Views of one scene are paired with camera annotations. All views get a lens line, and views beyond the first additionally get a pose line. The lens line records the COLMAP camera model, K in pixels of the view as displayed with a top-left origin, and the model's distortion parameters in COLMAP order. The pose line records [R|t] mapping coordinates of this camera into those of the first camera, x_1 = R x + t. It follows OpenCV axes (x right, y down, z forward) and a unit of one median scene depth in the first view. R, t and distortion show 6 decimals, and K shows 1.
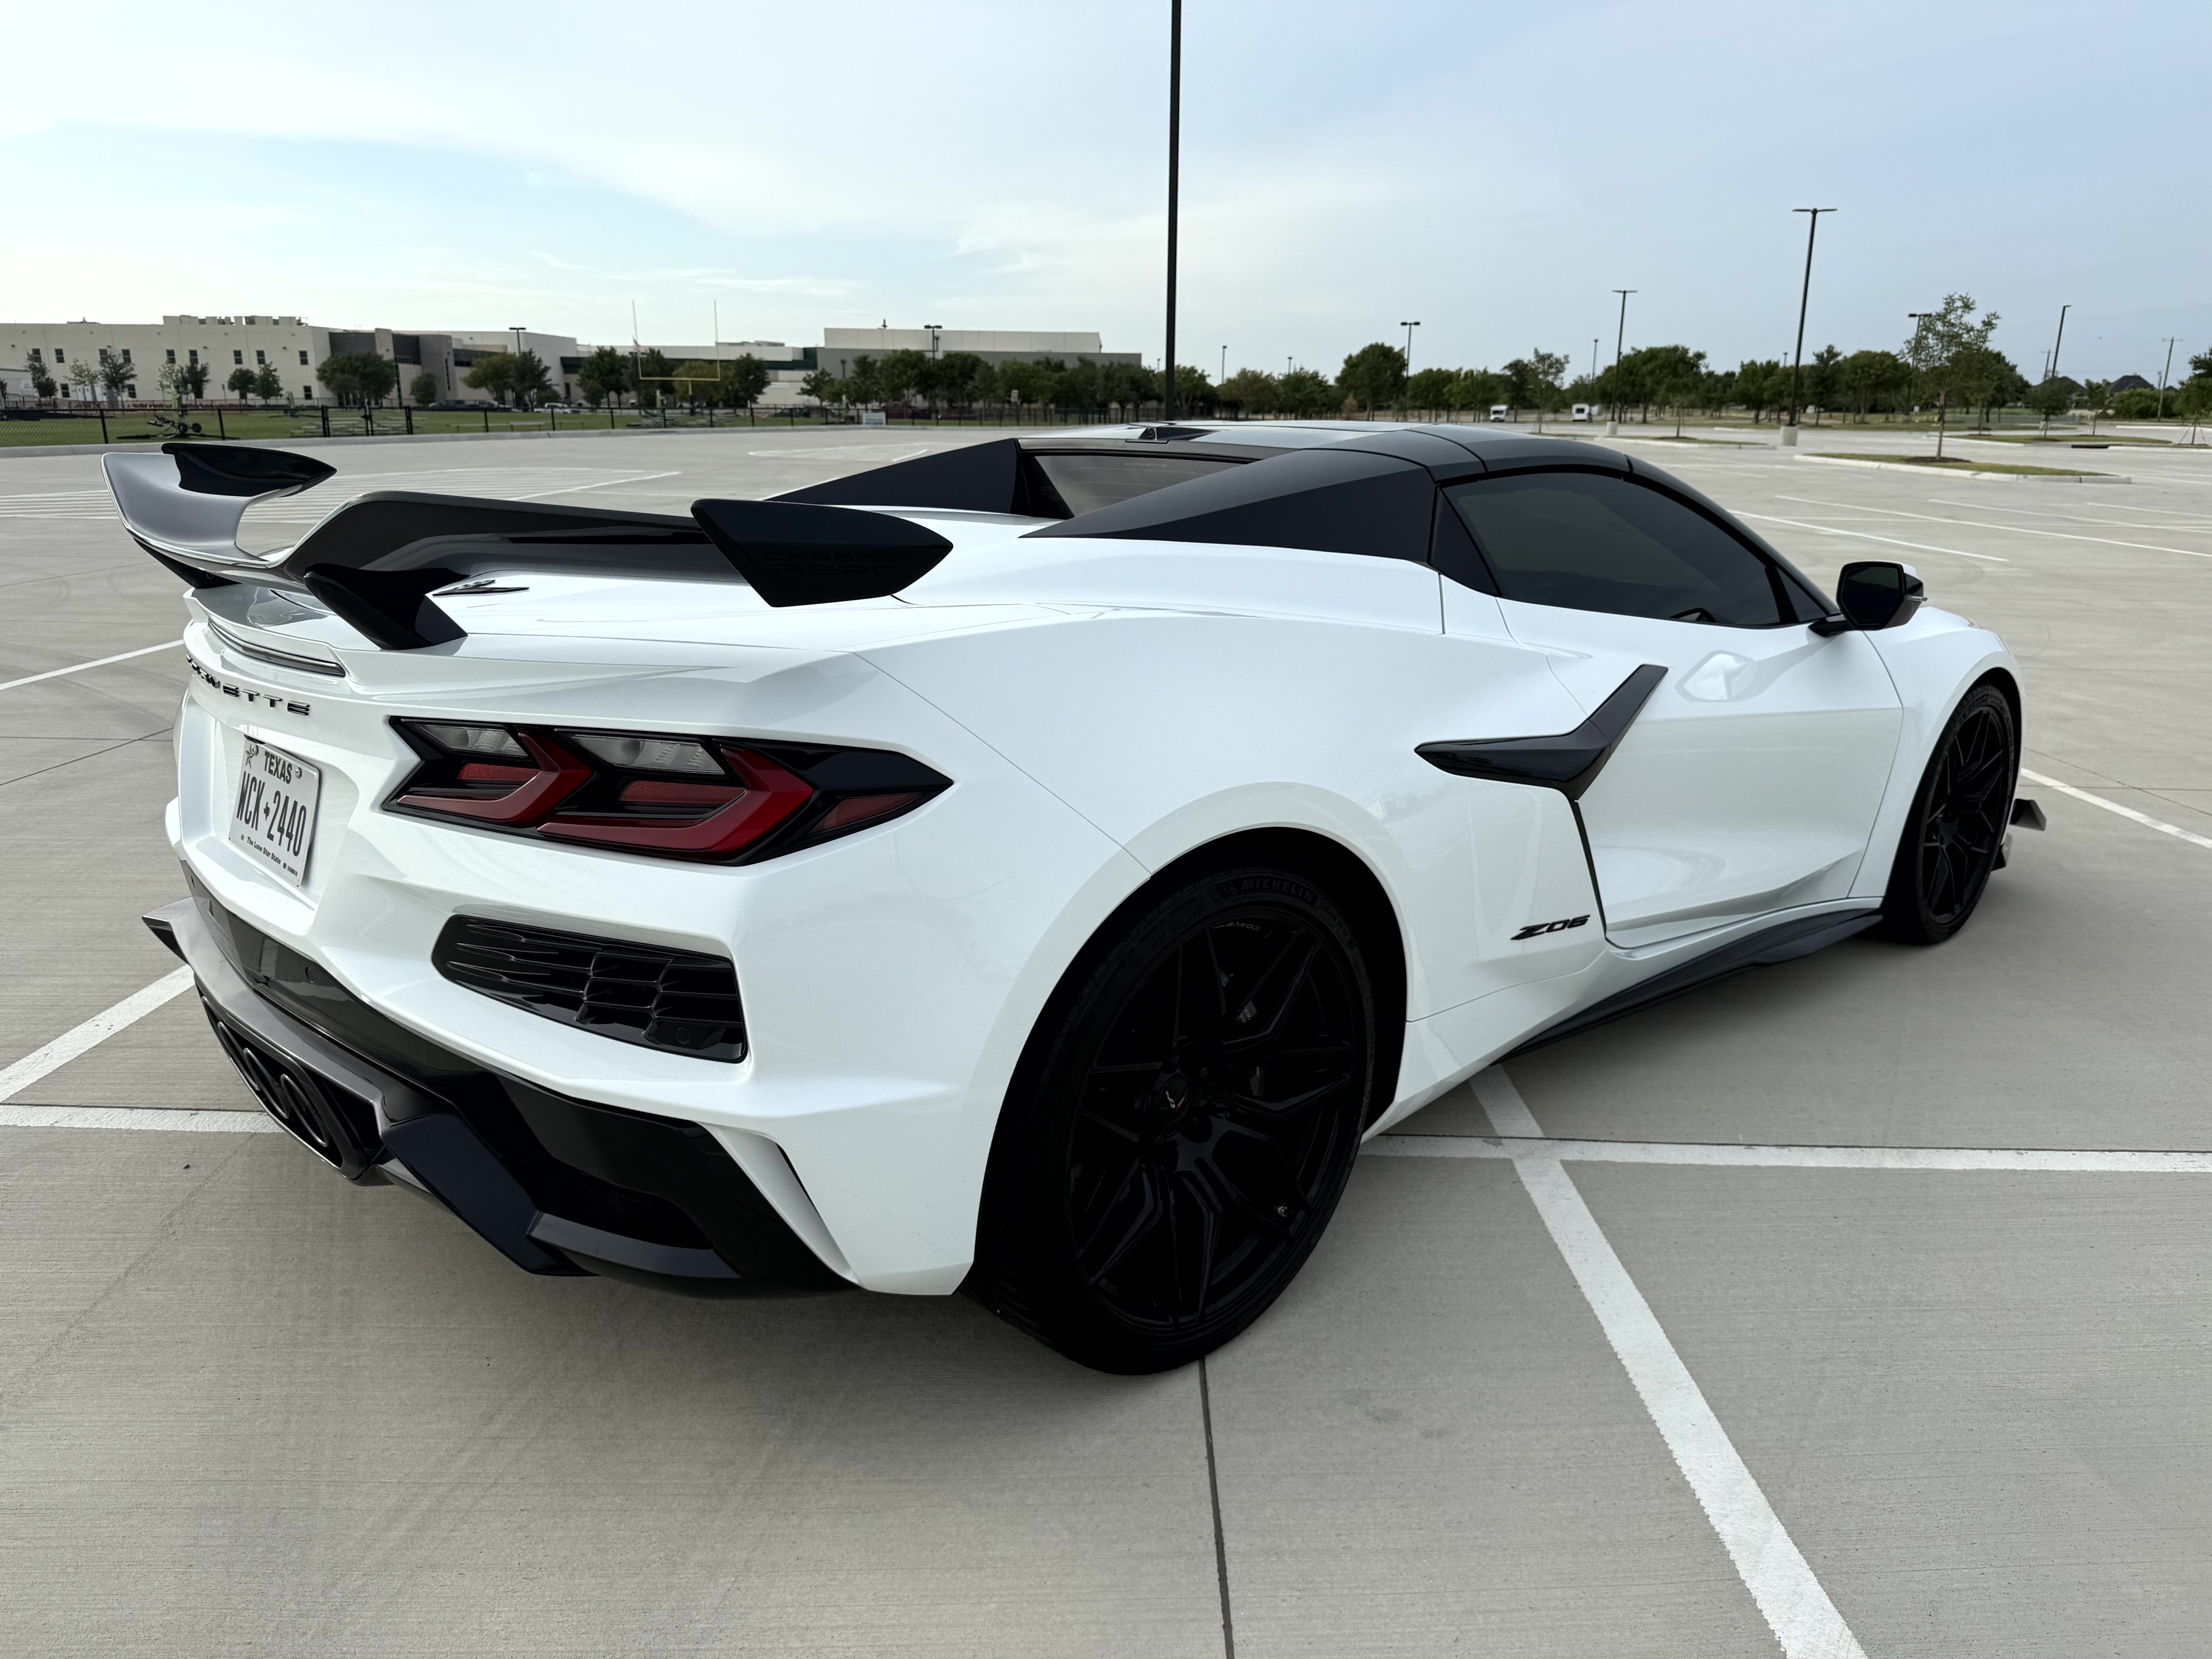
lens RADIAL K [[1633.9, 0, 1106.0], [0, 1633.9, 829.5], [0, 0, 1]] dist [-0.003965, -0.000833]
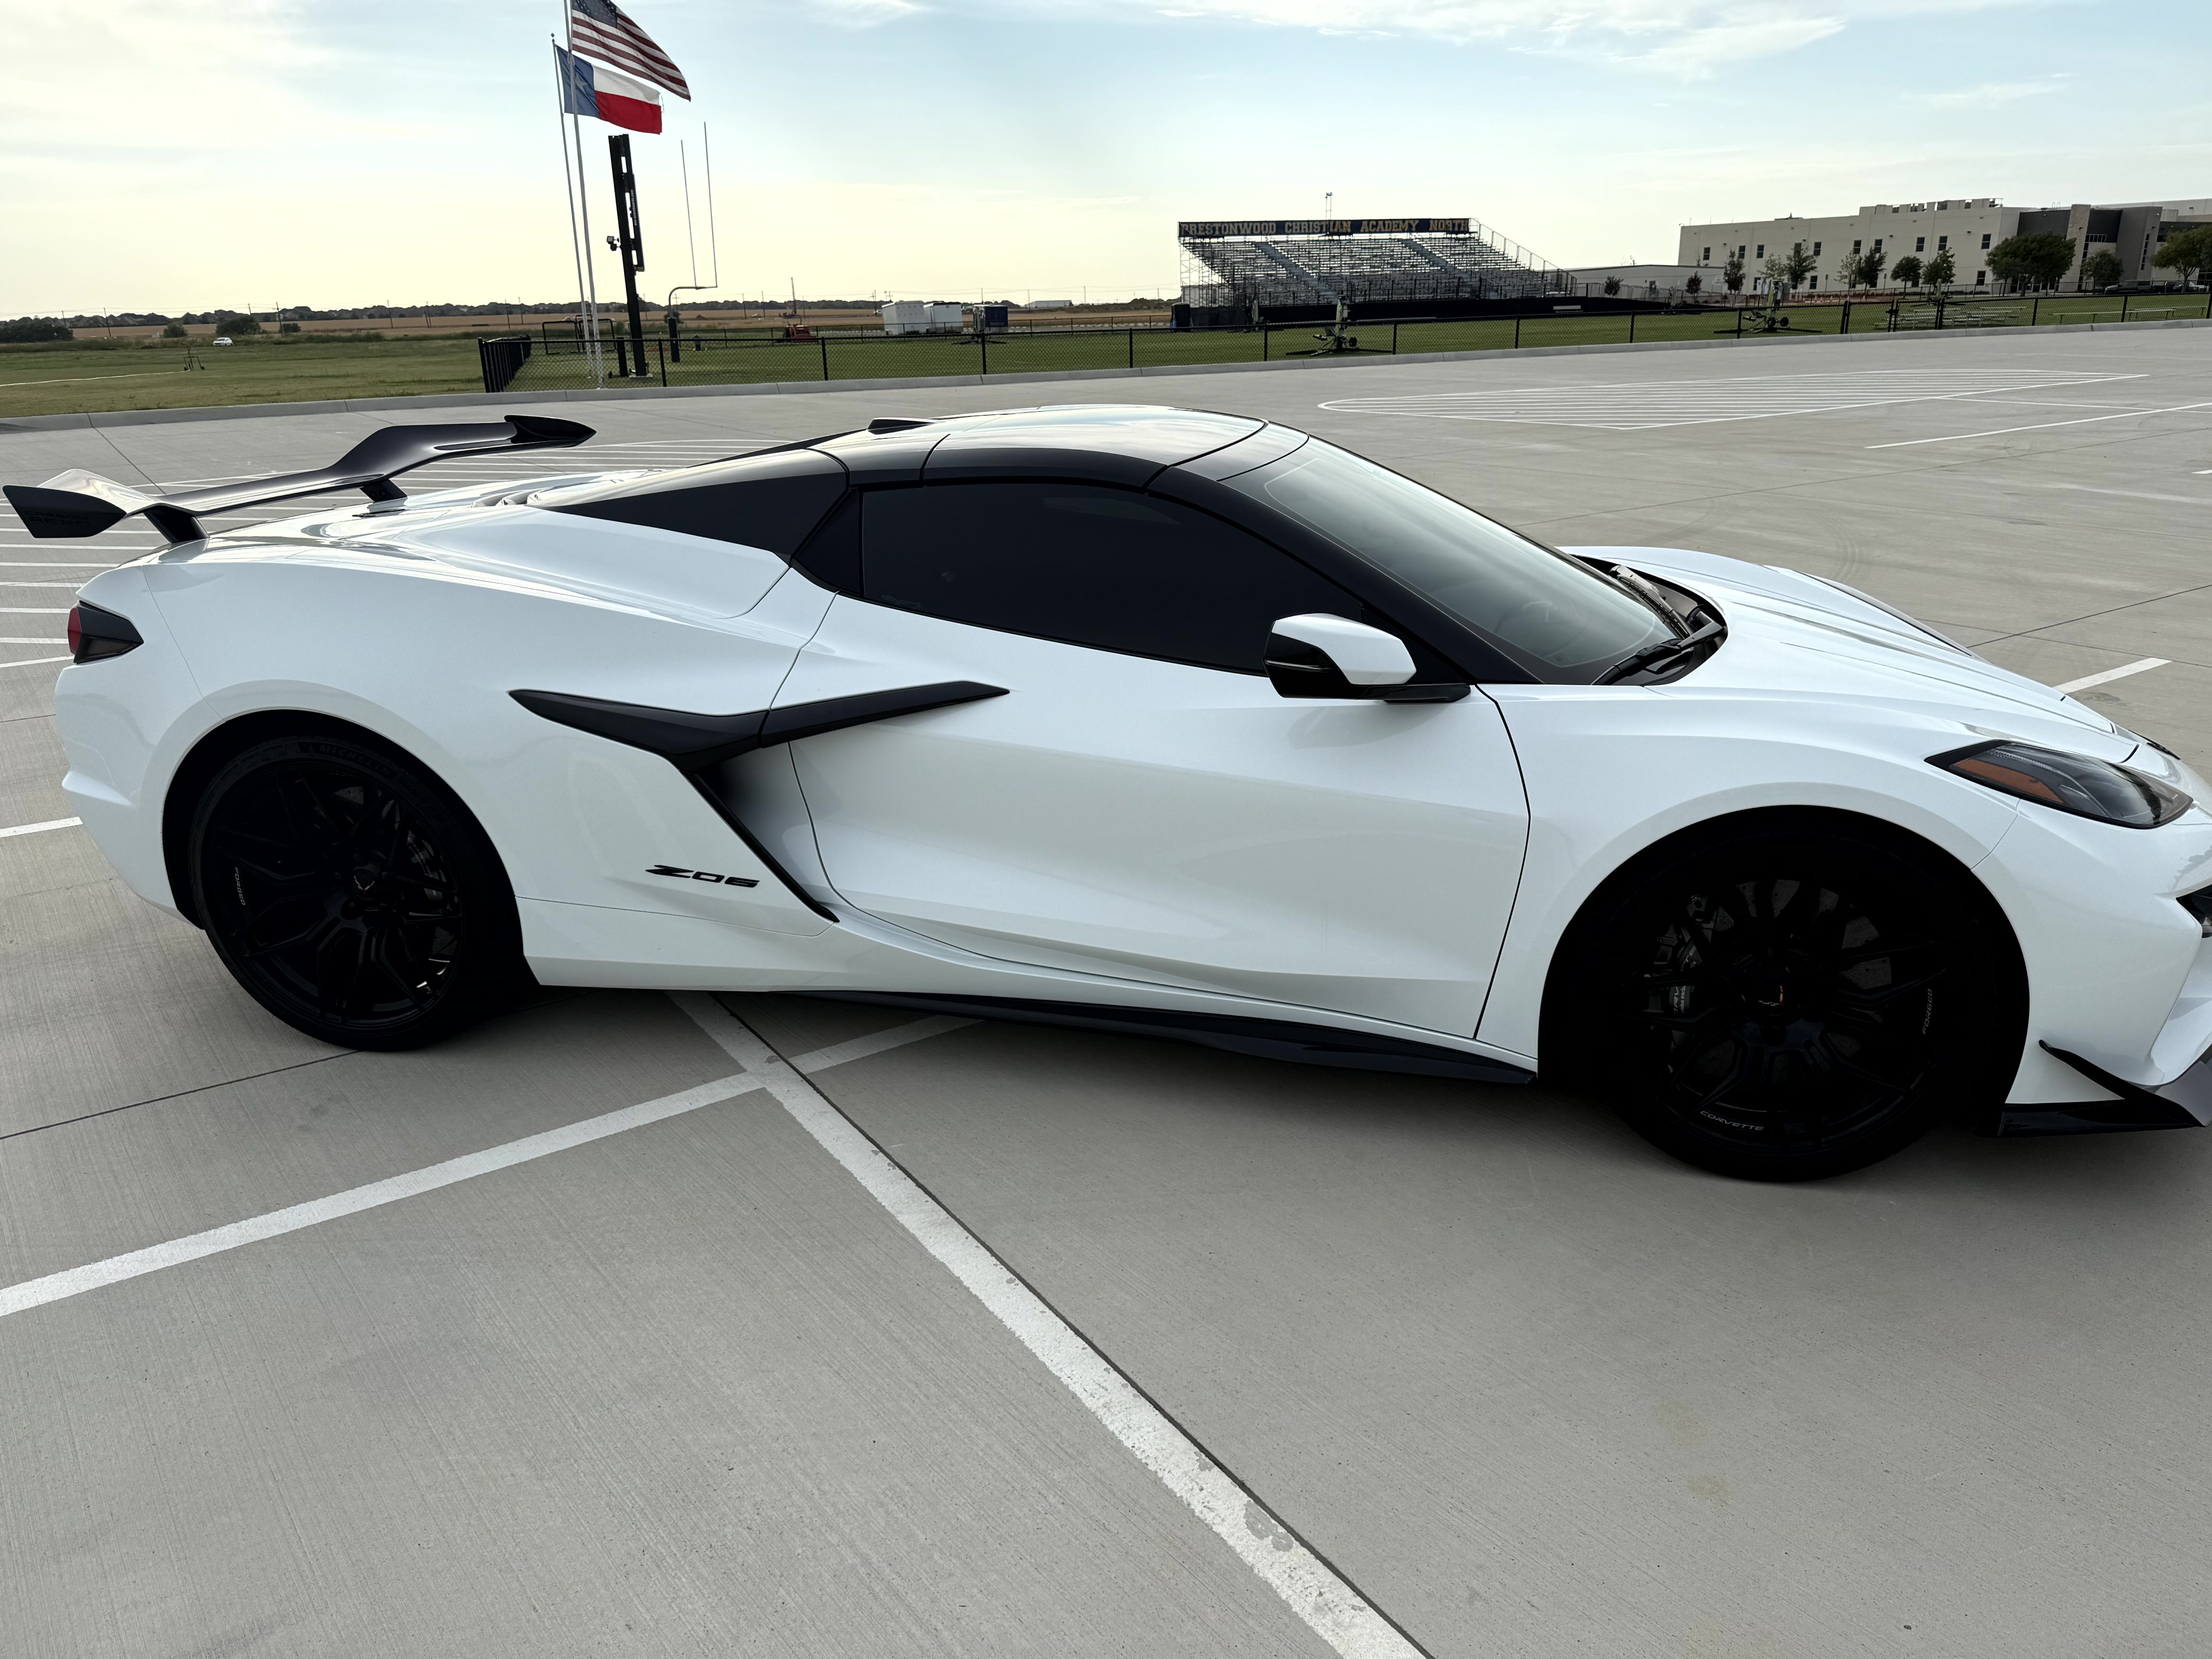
lens RADIAL K [[1633.9, 0, 1106.0], [0, 1633.9, 829.5], [0, 0, 1]] dist [-0.003965, -0.000833]
pose [[0.546611, 0.236238, -0.803373, 0.087229], [-0.179926, 0.970107, 0.162846, -0.013773], [0.817828, 0.055534, 0.572777, 0.036225]]
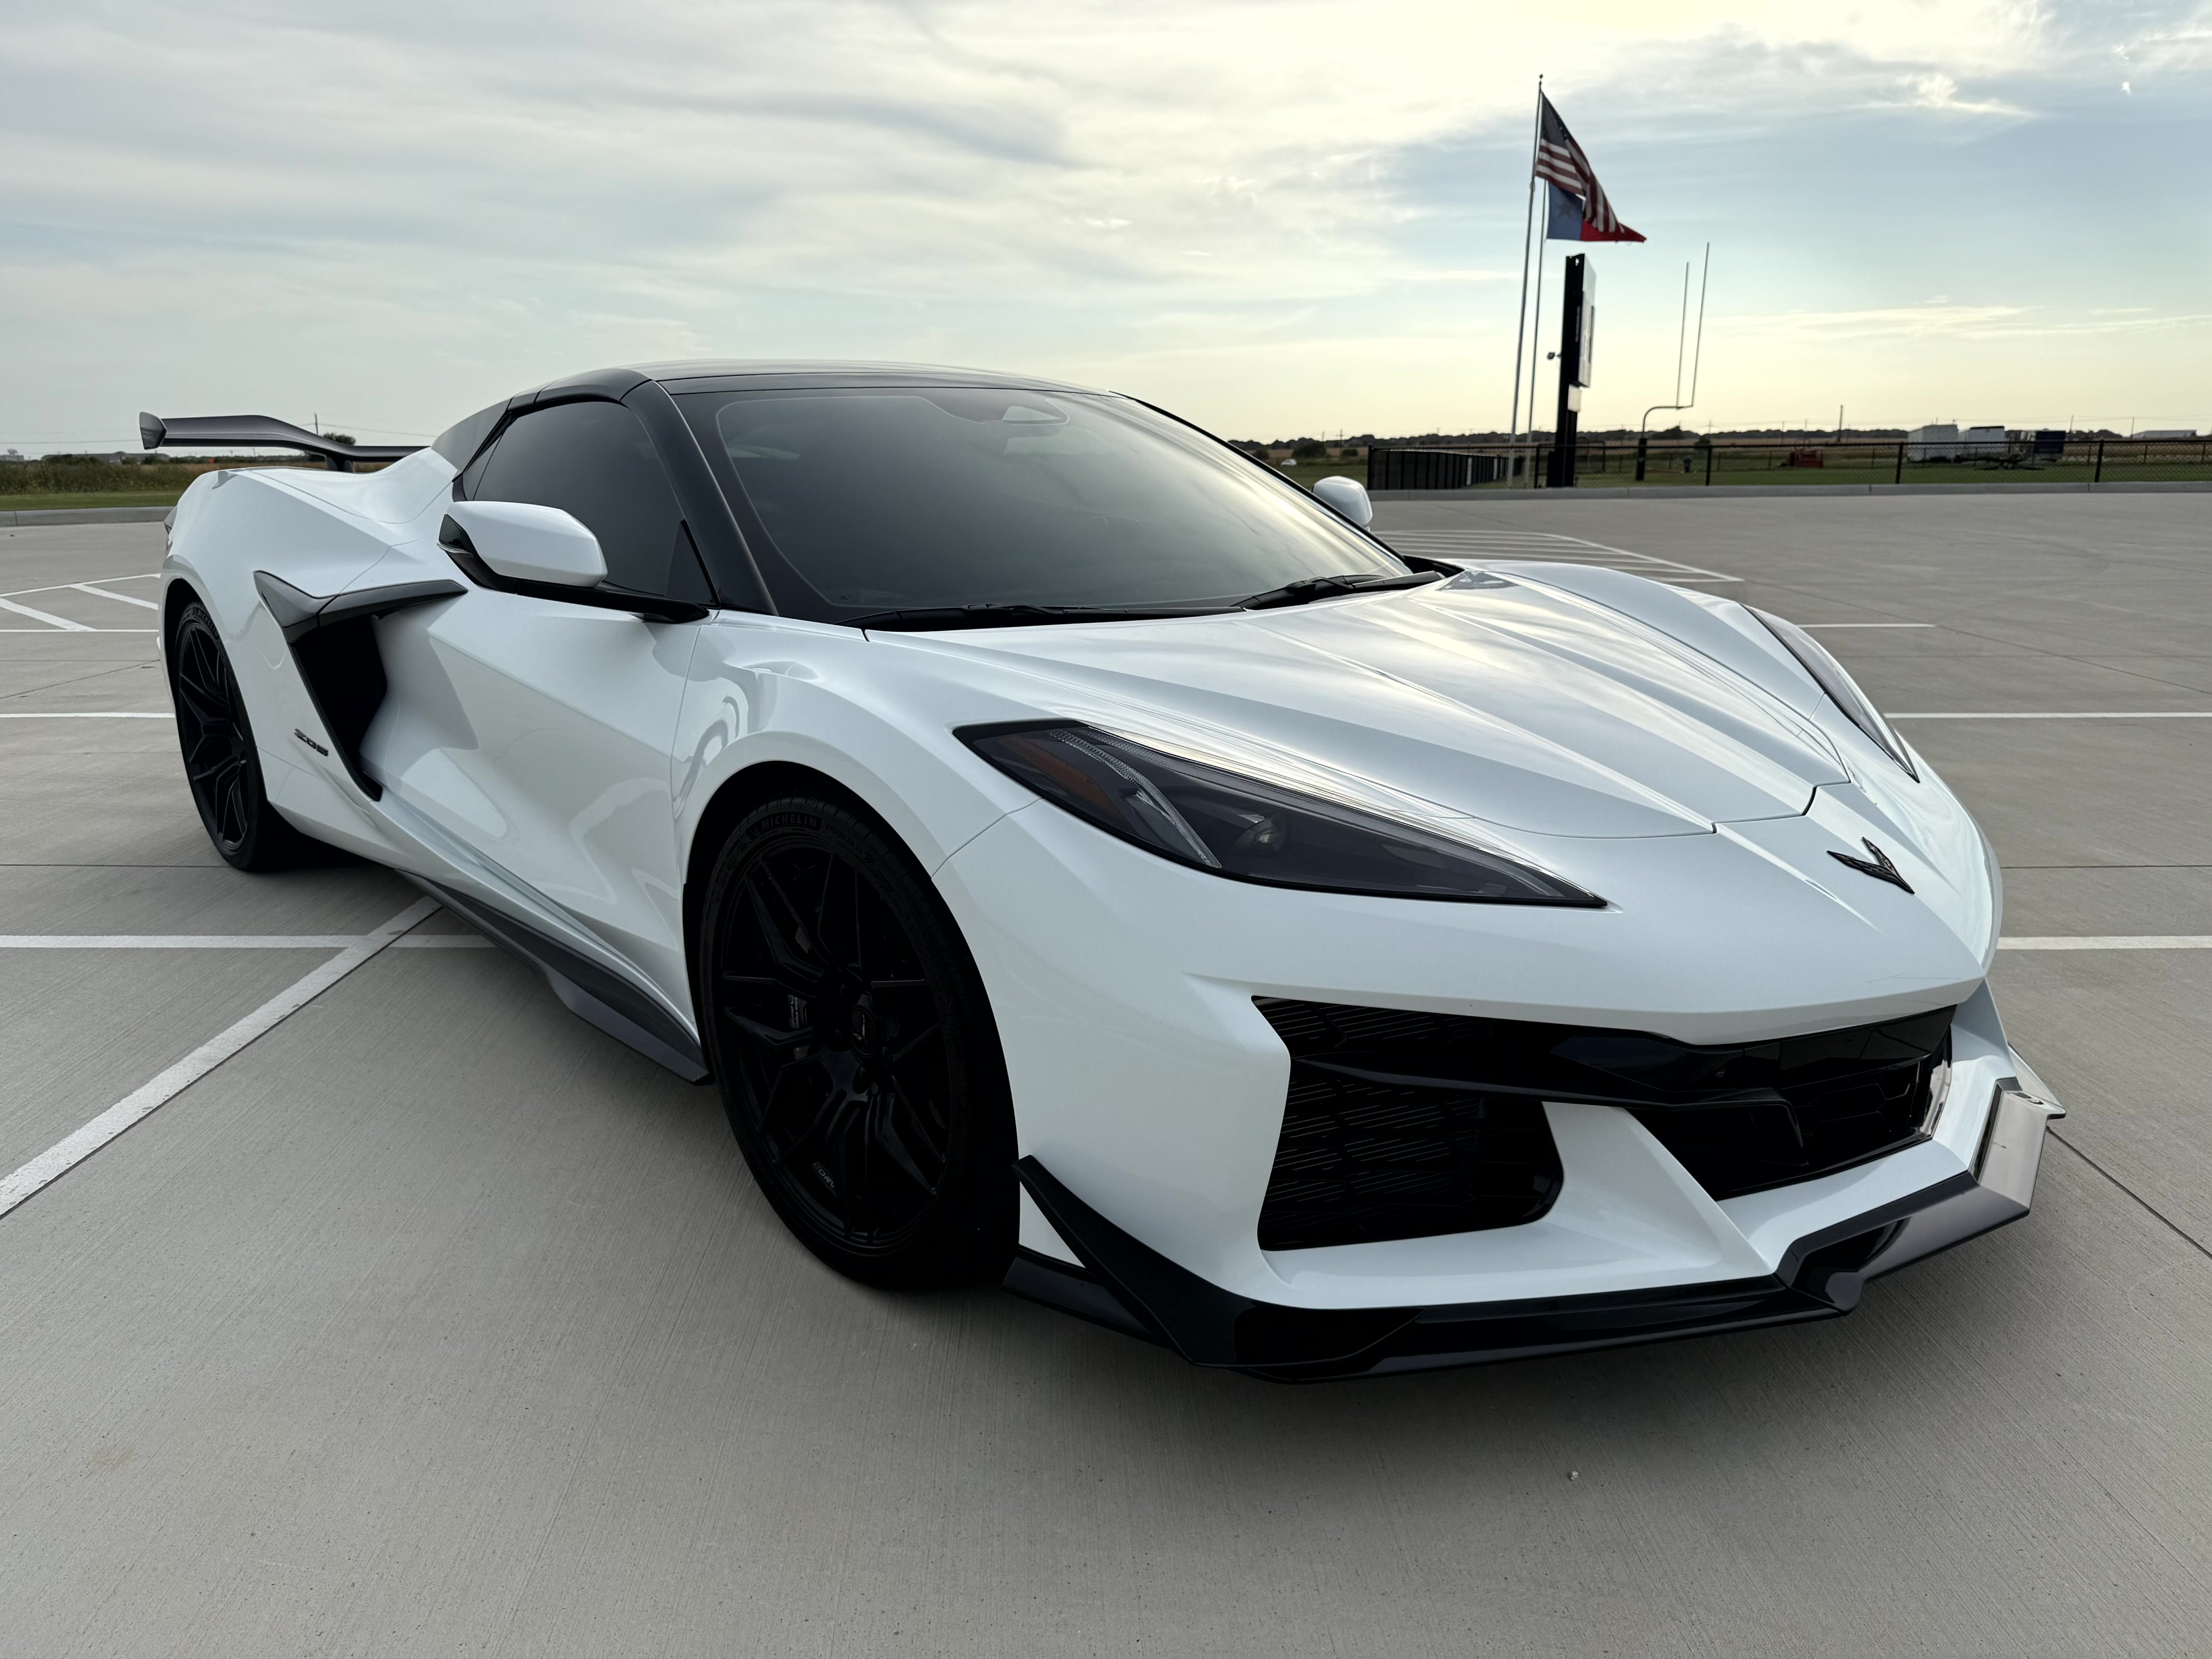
lens RADIAL K [[1633.9, 0, 1106.0], [0, 1633.9, 829.5], [0, 0, 1]] dist [-0.003965, -0.000833]
pose [[-0.074326, 0.206879, -0.975539, 0.098122], [-0.232866, 0.947600, 0.218696, -0.020145], [0.969664, 0.243424, -0.022256, 0.106634]]
